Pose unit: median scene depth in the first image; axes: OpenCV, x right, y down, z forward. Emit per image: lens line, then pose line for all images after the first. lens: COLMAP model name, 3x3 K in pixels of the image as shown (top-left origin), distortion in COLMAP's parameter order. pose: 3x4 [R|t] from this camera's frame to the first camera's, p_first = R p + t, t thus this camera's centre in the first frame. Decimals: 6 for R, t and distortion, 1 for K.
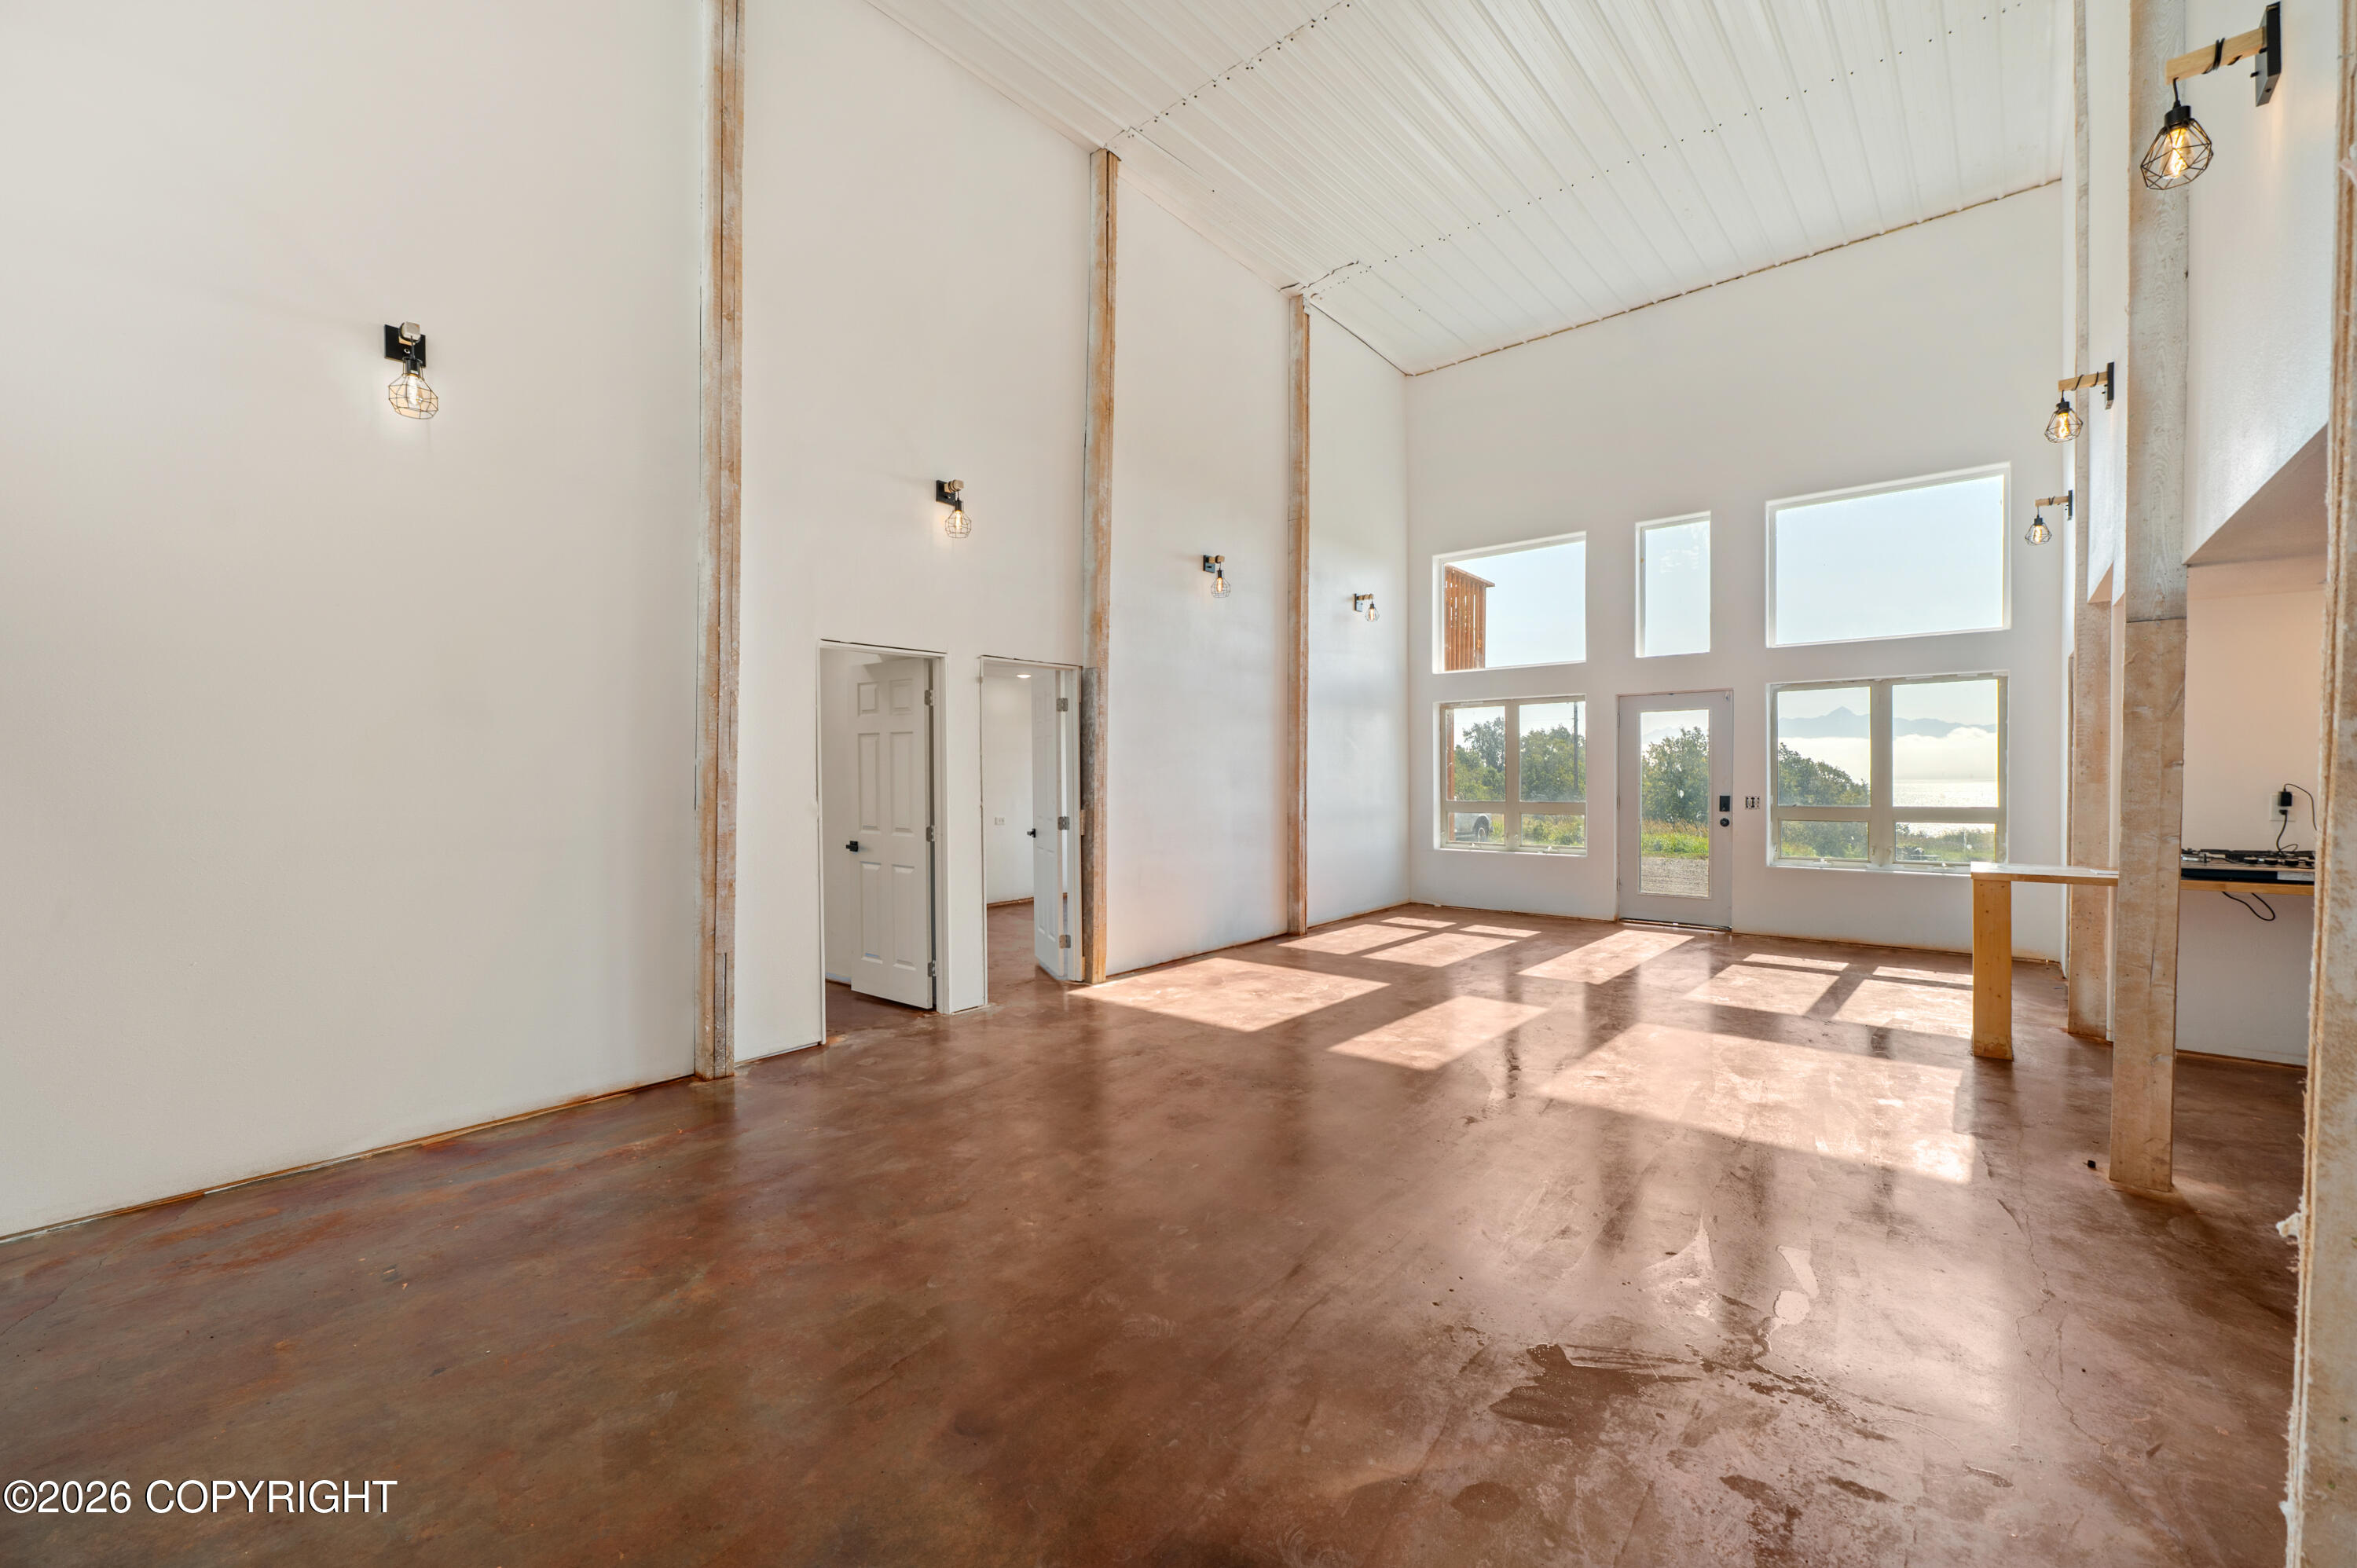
lens RADIAL K [[944.4, 0, 1171.2], [0, 944.4, 793.8], [0, 0, 1]] dist [-0.007591, 0.000355]
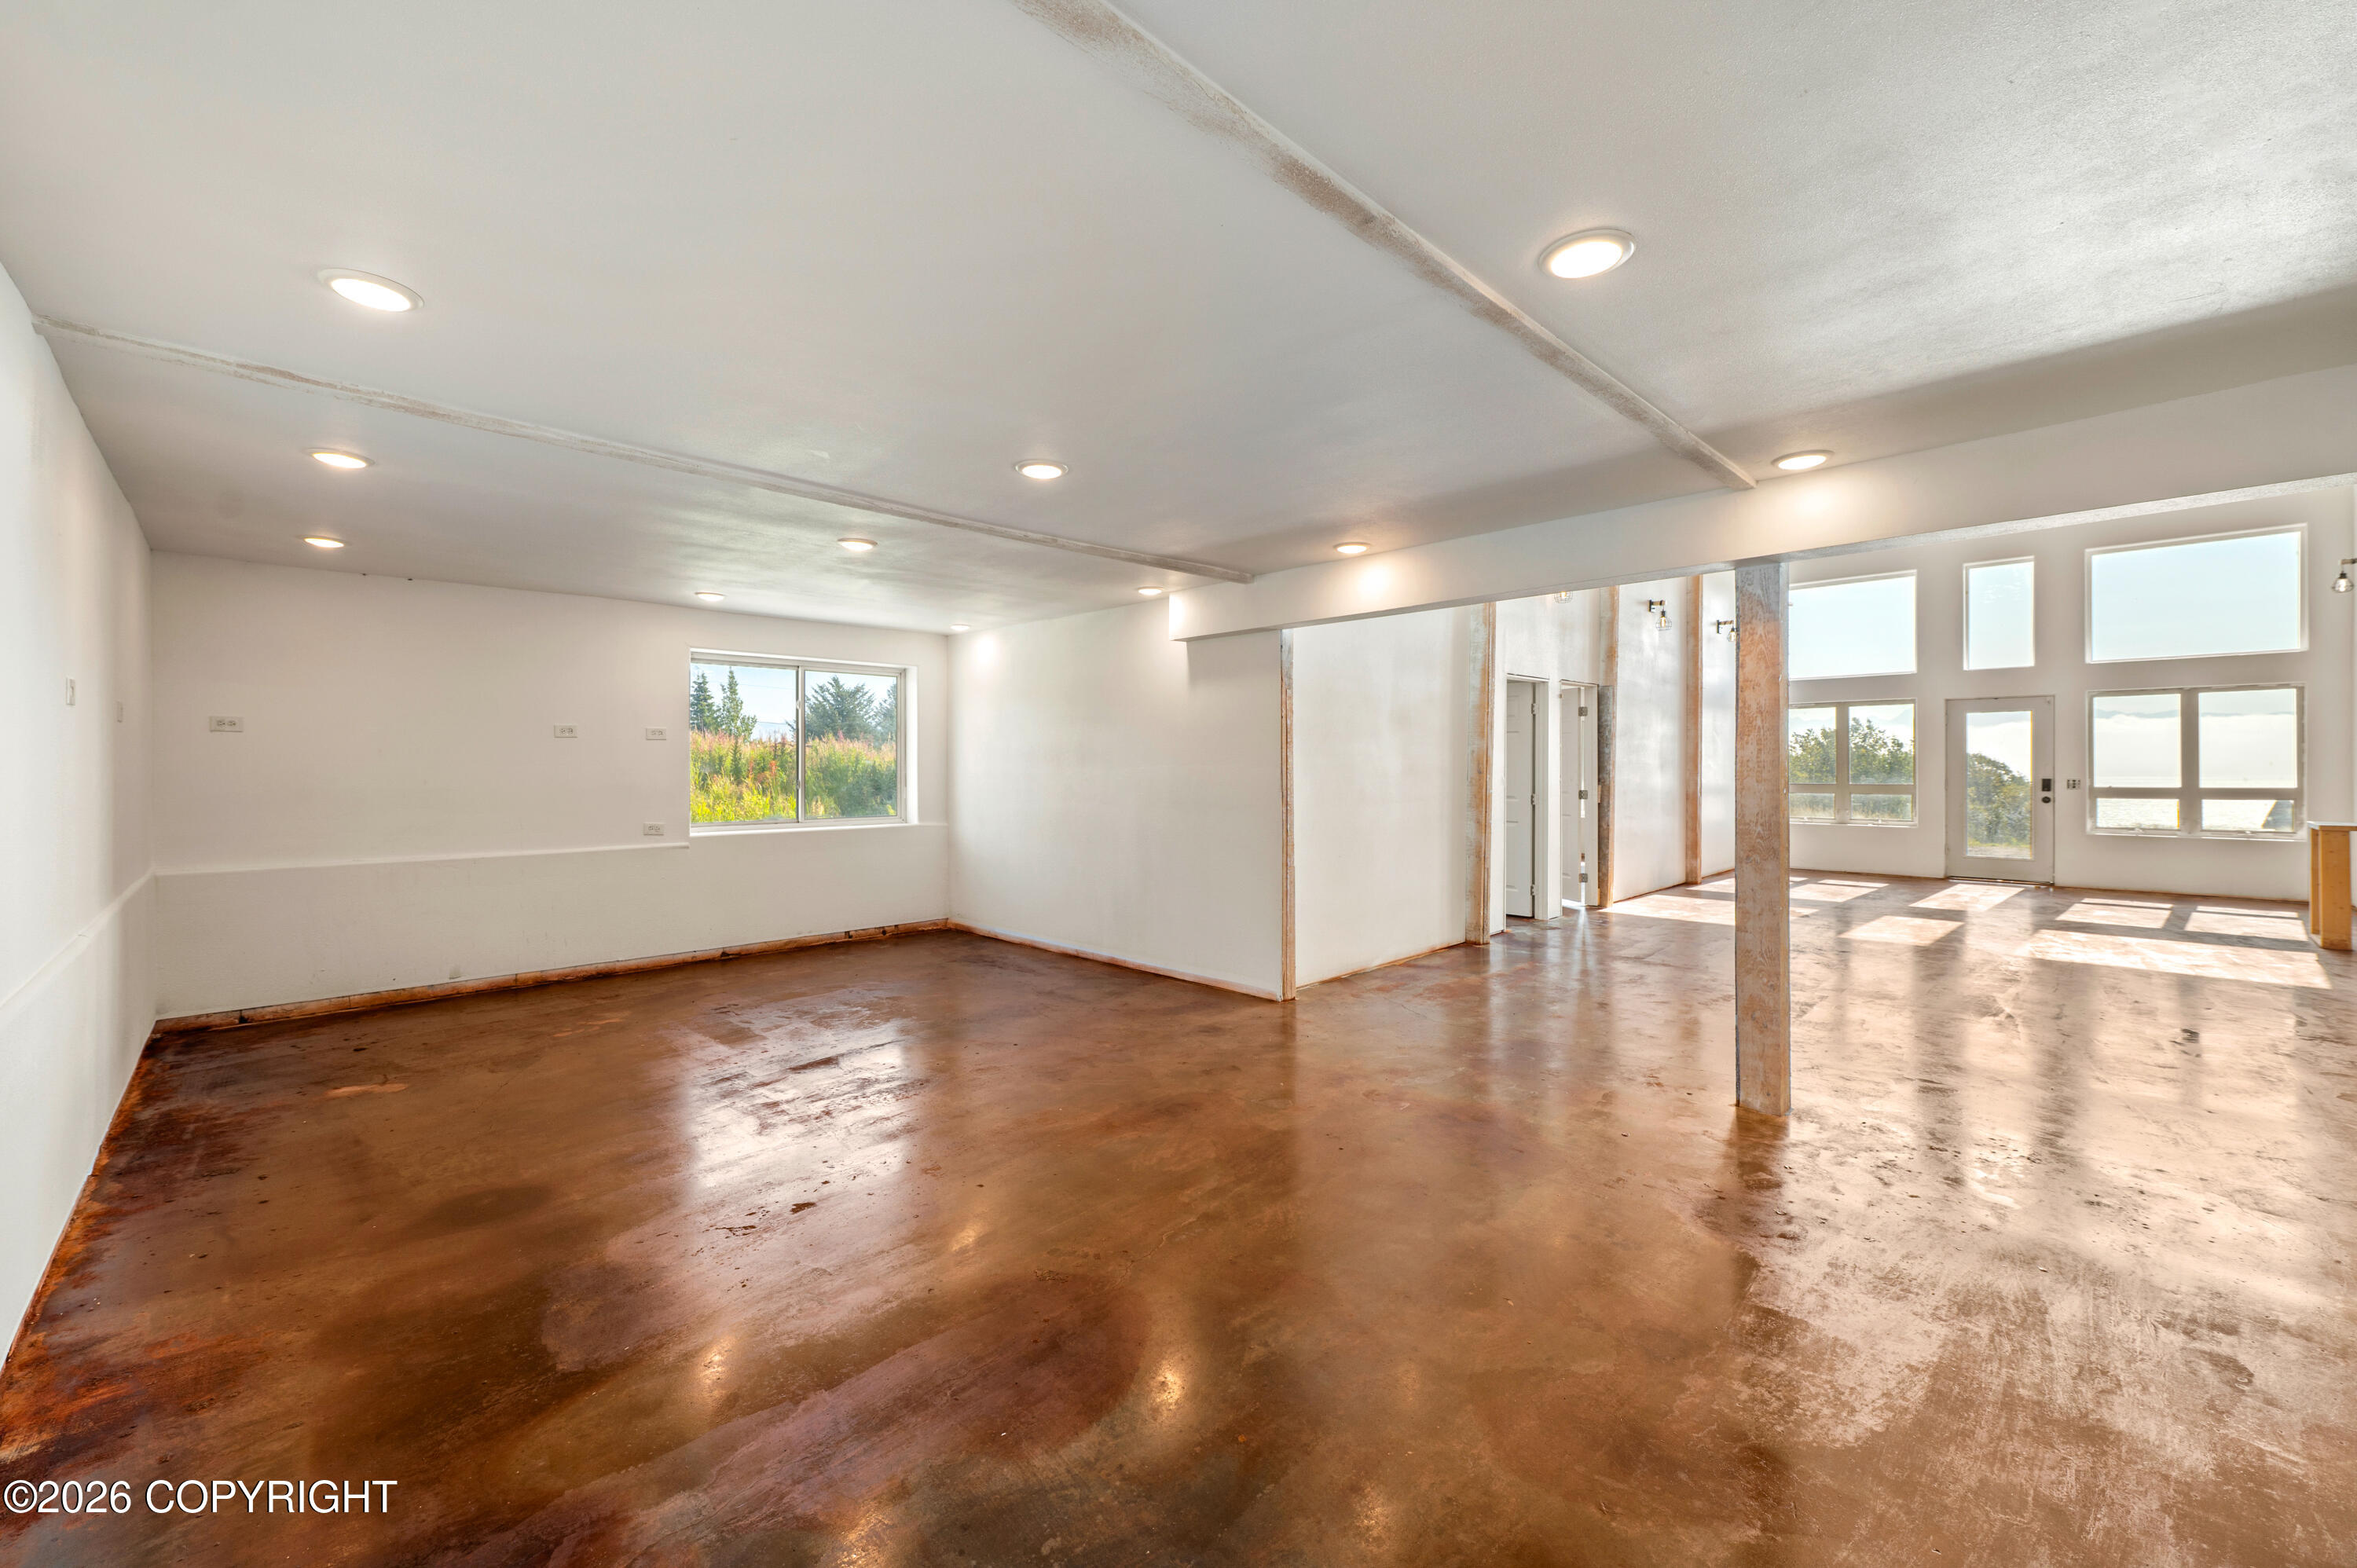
lens RADIAL K [[944.4, 0, 1166.8], [0, 944.4, 774.2], [0, 0, 1]] dist [-0.007591, 0.000355]
pose [[0.995445, 0.003123, -0.095289, -0.555063], [-0.004121, 0.999939, -0.010275, 0.016207], [0.095251, 0.010621, 0.995397, -0.437503]]
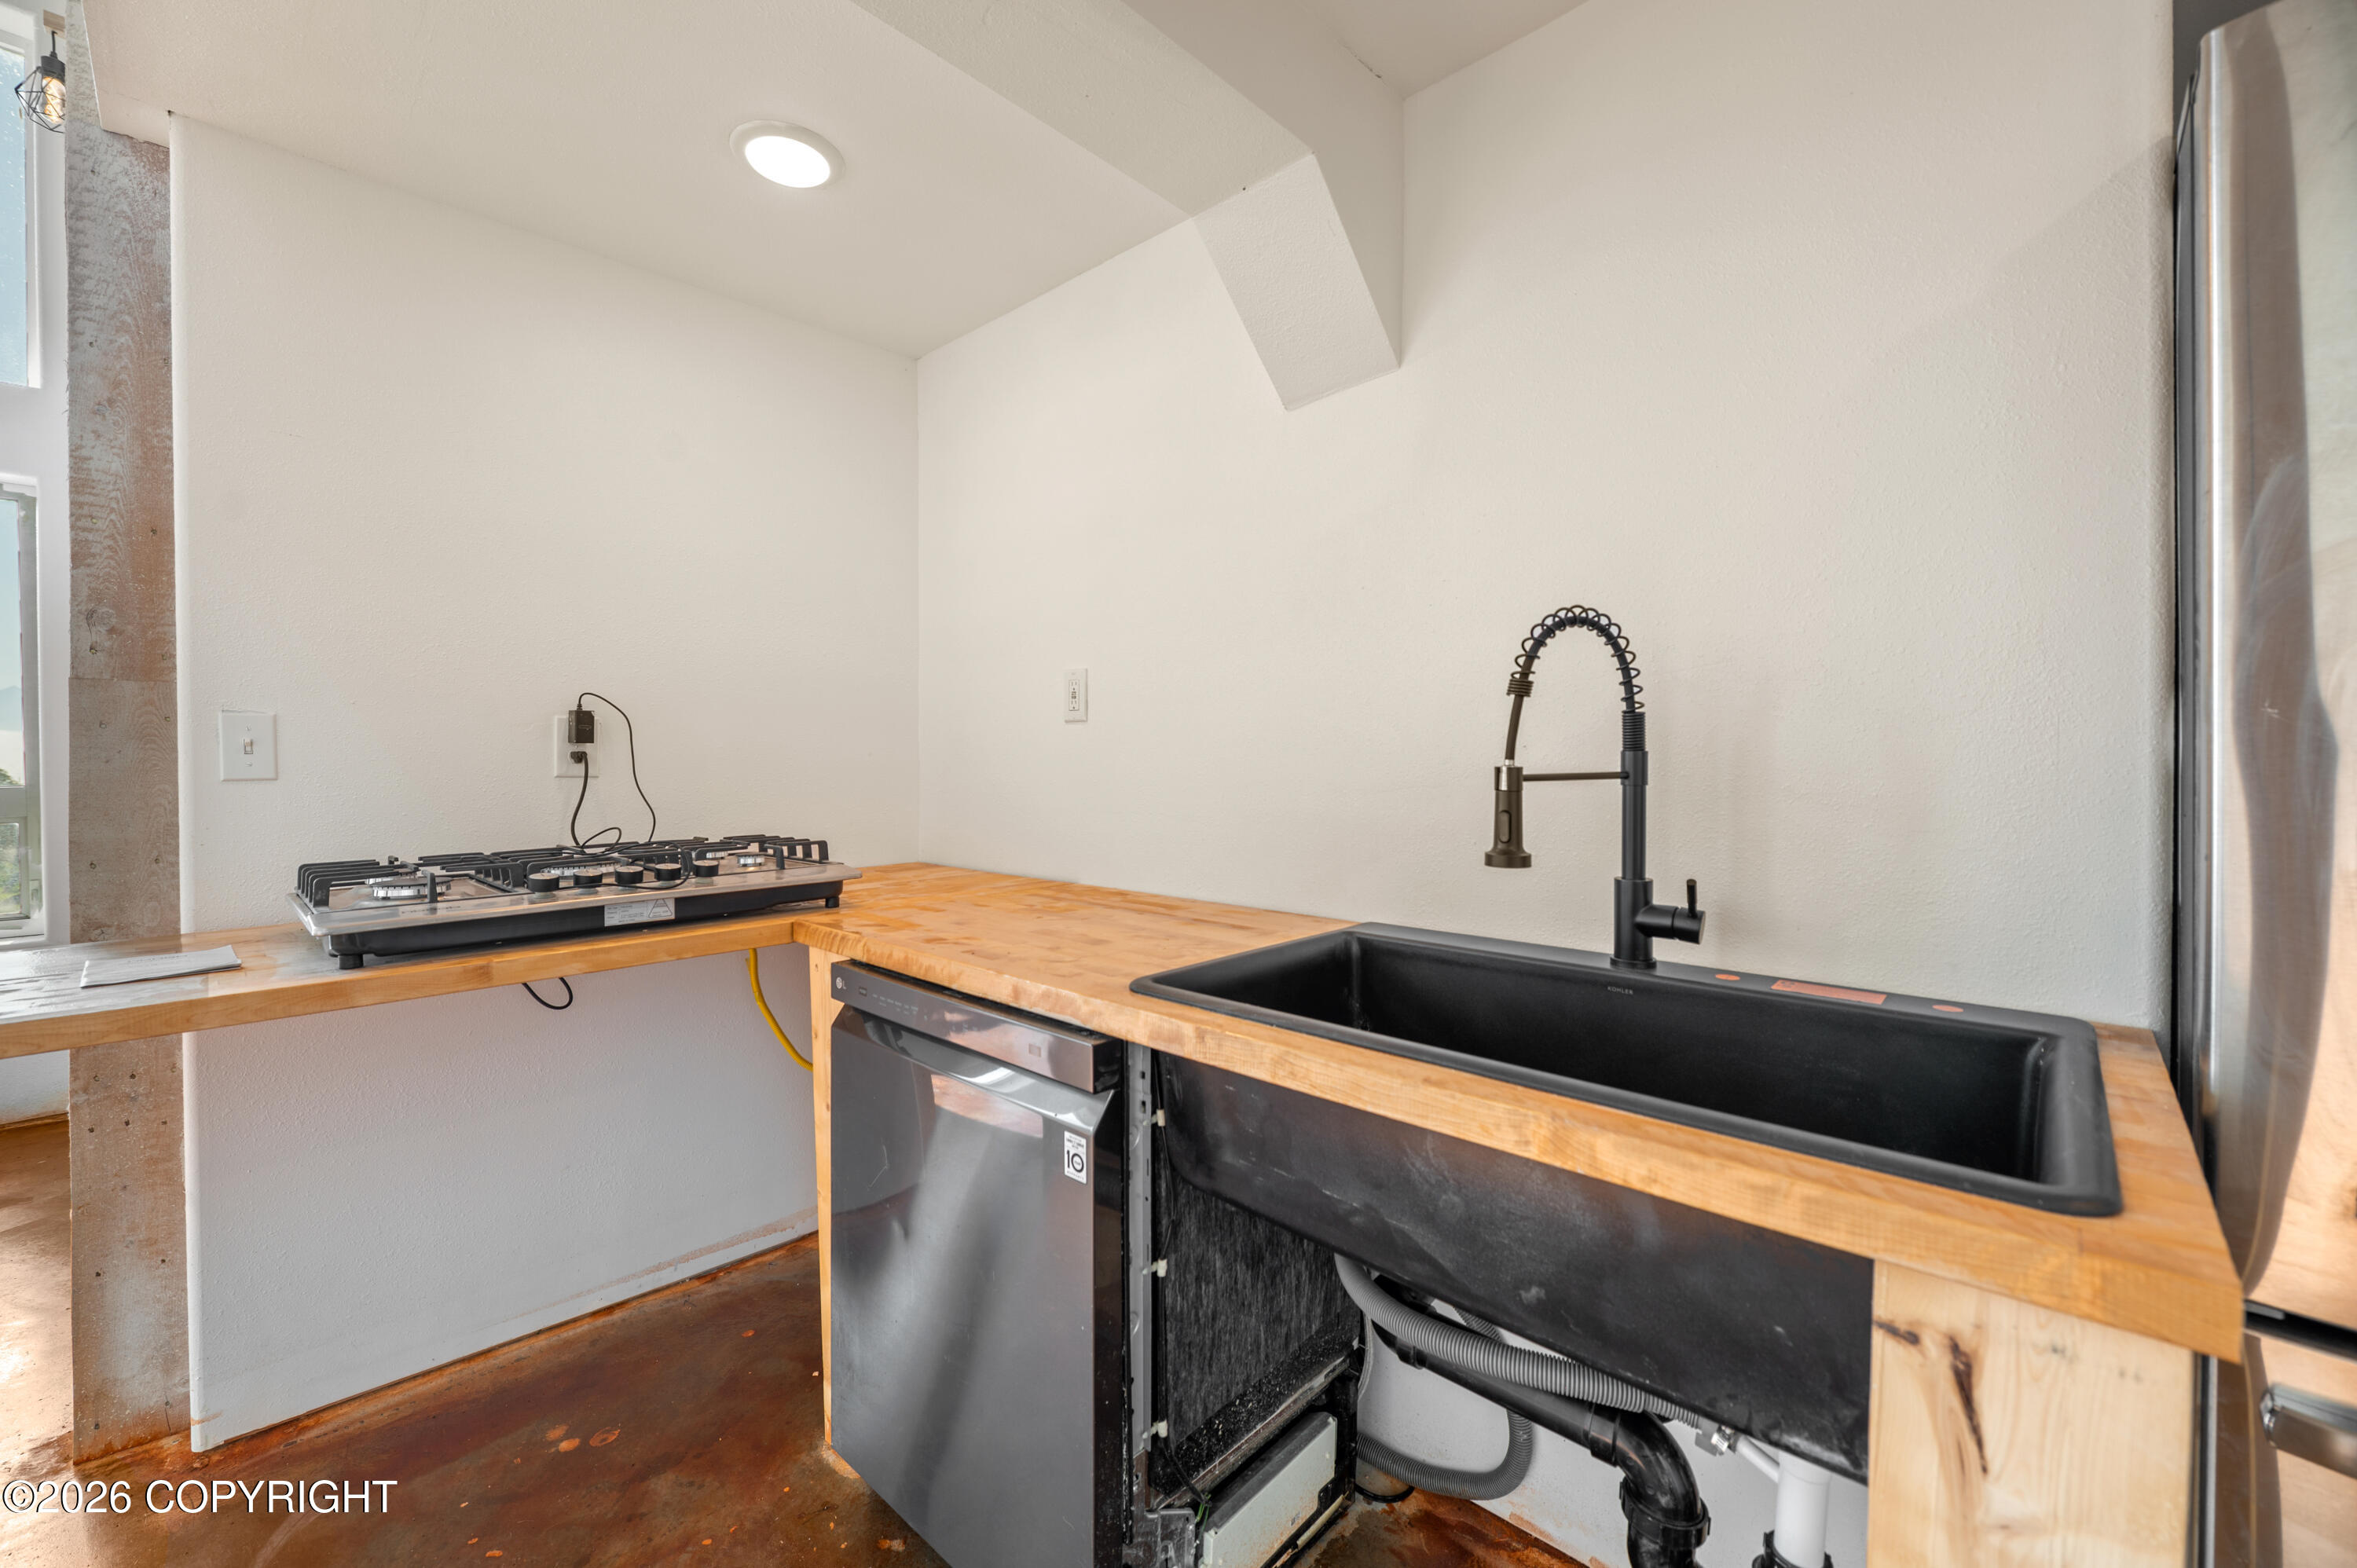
lens RADIAL K [[944.4, 0, 1173.2], [0, 944.4, 776.2], [0, 0, 1]] dist [-0.007591, 0.000355]
pose [[0.057703, -0.006624, 0.998312, 0.472264], [0.023205, 0.999717, 0.005292, 0.020461], [-0.998064, 0.022861, 0.057841, 0.430719]]
